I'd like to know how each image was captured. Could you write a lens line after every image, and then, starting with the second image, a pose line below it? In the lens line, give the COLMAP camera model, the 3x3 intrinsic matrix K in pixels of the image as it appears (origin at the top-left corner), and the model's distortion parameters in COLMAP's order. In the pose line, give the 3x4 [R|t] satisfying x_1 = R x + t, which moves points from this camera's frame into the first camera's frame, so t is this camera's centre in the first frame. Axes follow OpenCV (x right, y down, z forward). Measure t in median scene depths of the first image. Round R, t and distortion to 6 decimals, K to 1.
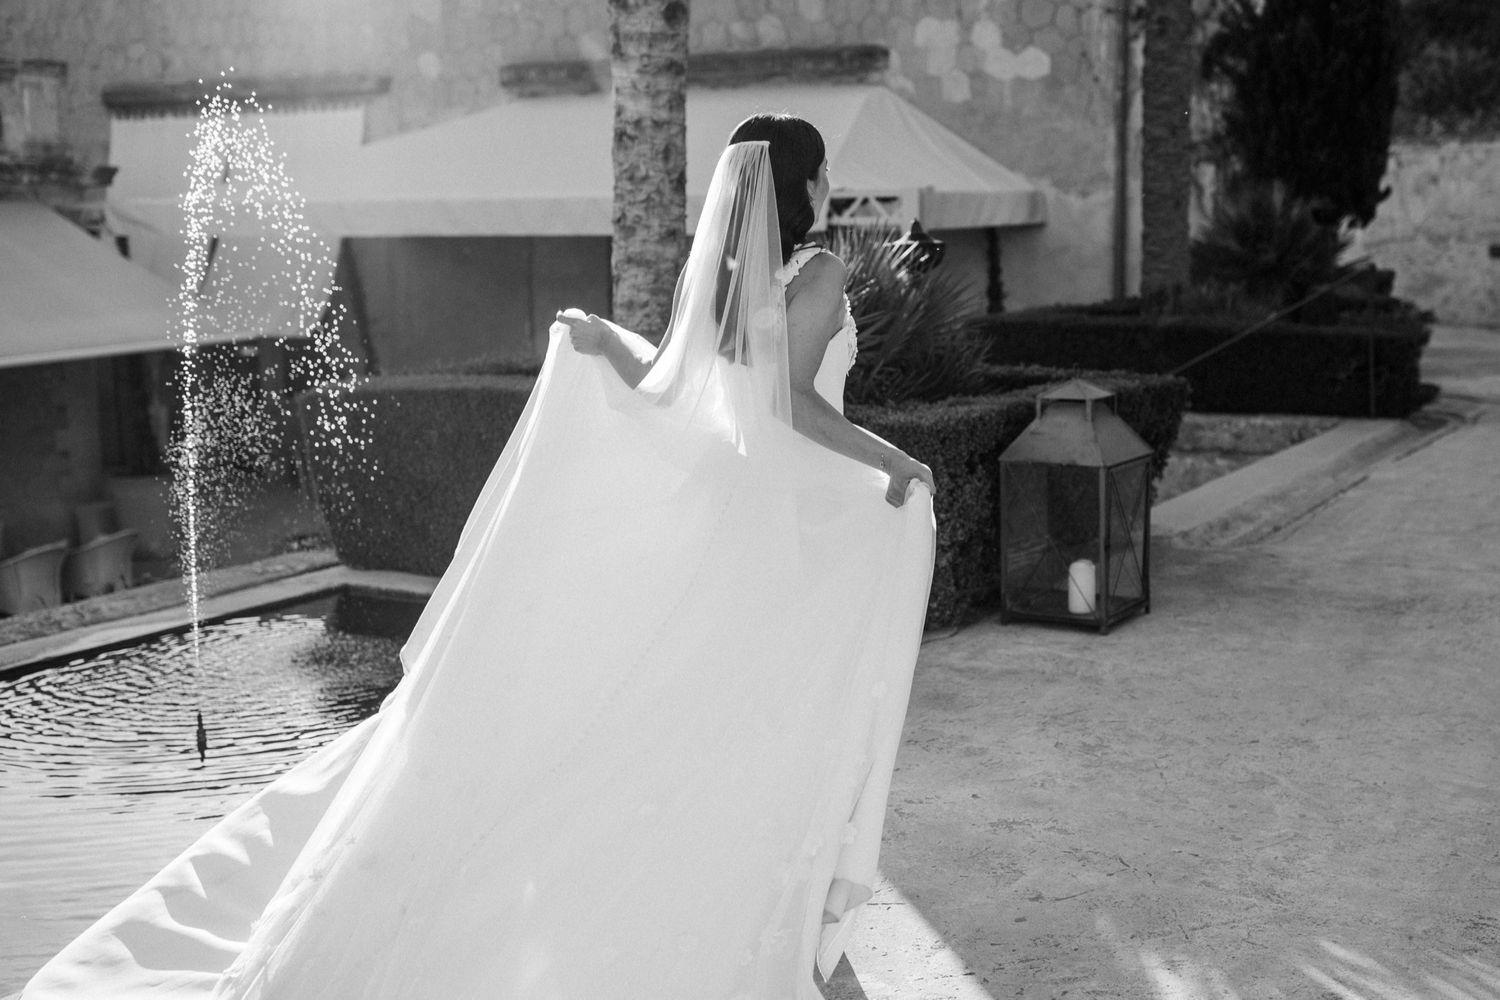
lens RADIAL K [[1831.7, 0, 862.6], [0, 1831.7, 502.0], [0, 0, 1]] dist [0.000923, -0.034517]
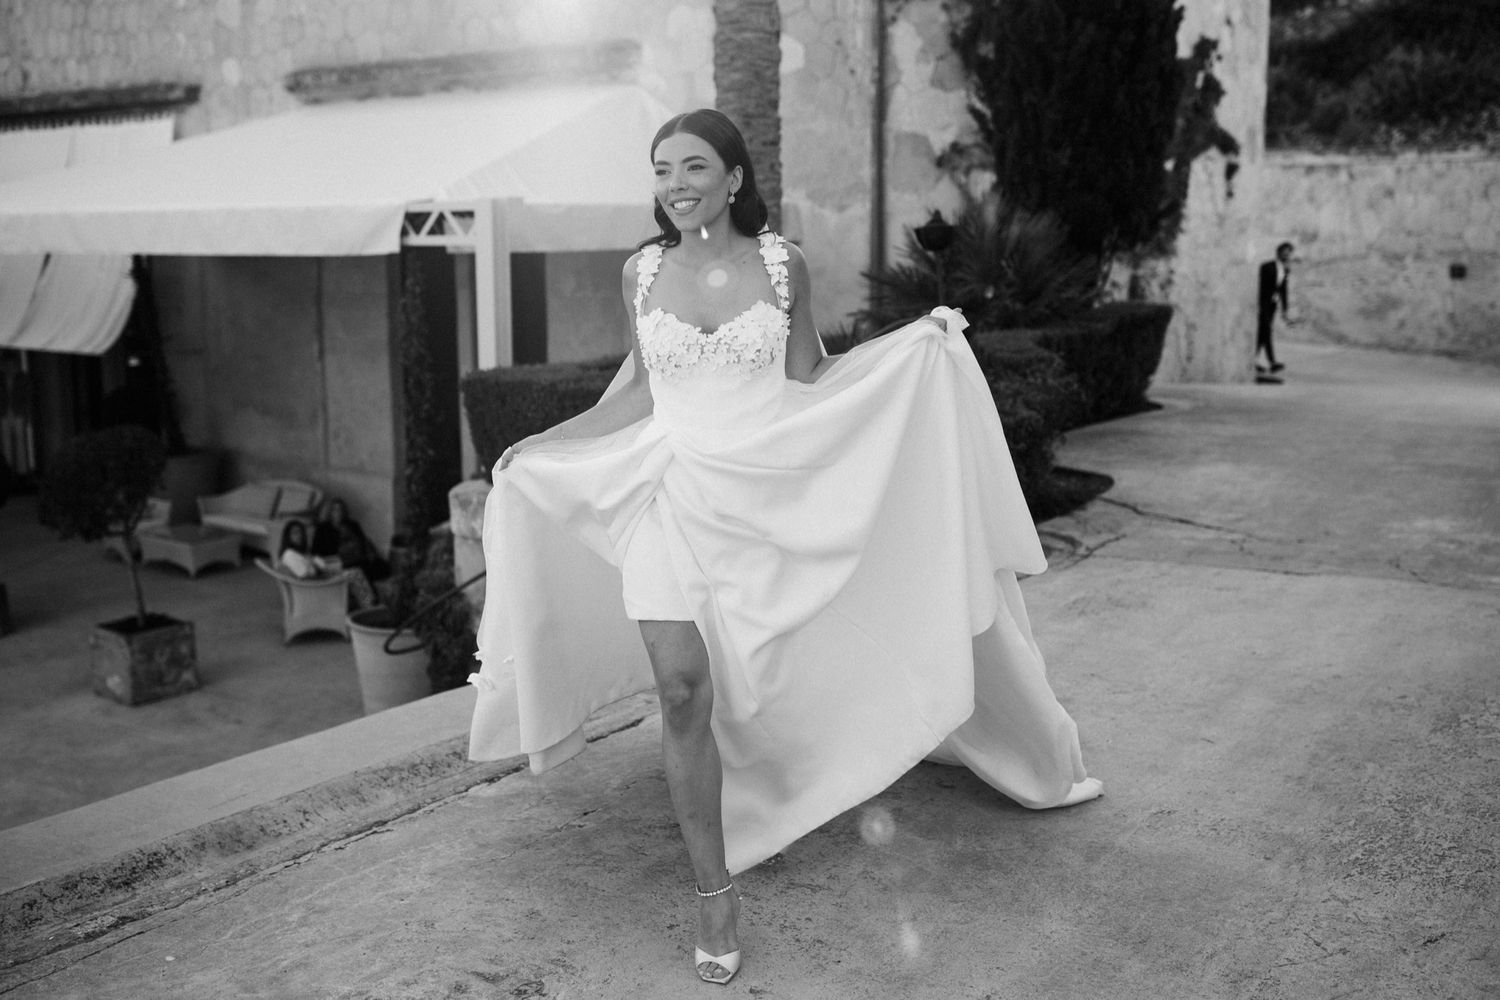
lens RADIAL K [[1557.5, 0, 767.1], [0, 1557.5, 439.8], [0, 0, 1]] dist [-0.002767, -0.021385]
pose [[0.987515, 0.025040, -0.155520, 0.202641], [-0.027907, 0.999478, -0.016280, -0.048392], [0.155031, 0.020417, 0.987699, 0.287307]]
